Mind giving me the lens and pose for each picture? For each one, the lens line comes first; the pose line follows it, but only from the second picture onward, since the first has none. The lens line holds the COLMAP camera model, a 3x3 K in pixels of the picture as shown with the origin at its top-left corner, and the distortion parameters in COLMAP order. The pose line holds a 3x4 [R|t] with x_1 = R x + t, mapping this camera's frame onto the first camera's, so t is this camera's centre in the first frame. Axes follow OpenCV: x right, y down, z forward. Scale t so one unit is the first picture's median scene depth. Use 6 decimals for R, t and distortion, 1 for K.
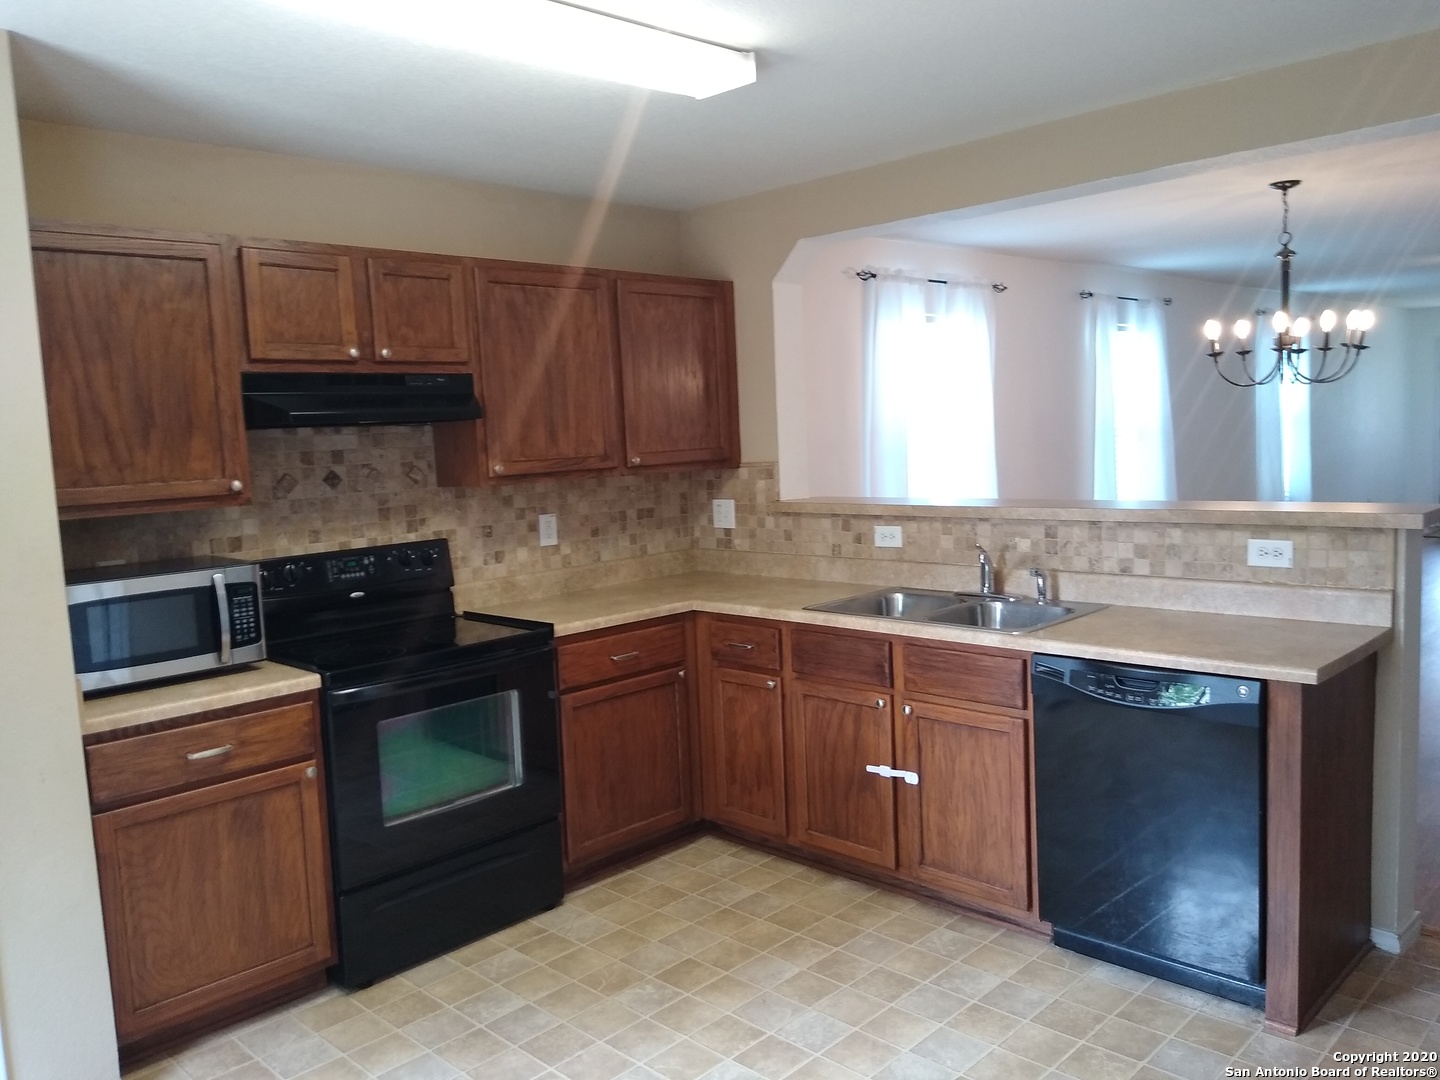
lens RADIAL K [[1137.9, 0, 753.2], [0, 1137.9, 542.9], [0, 0, 1]] dist [0.094303, -0.155766]
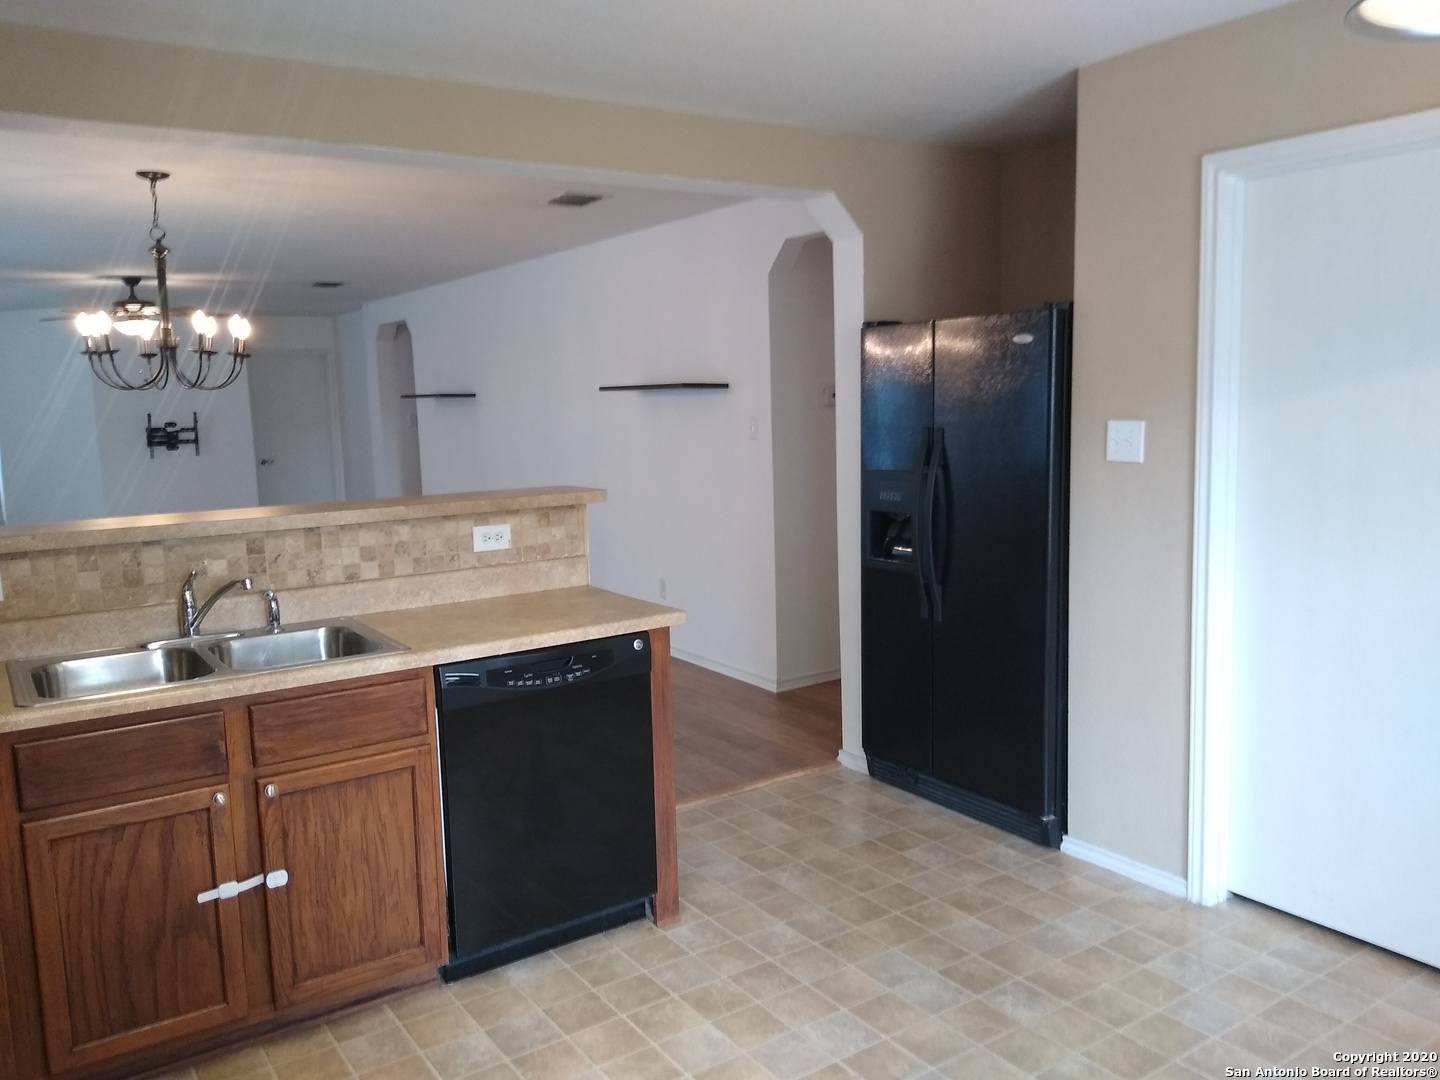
lens RADIAL K [[1137.9, 0, 753.2], [0, 1137.9, 542.9], [0, 0, 1]] dist [0.094303, -0.155766]
pose [[0.191808, -0.088334, 0.977449, -0.527693], [0.118998, 0.990687, 0.066179, -0.026688], [-0.974192, 0.103621, 0.200533, 0.522421]]
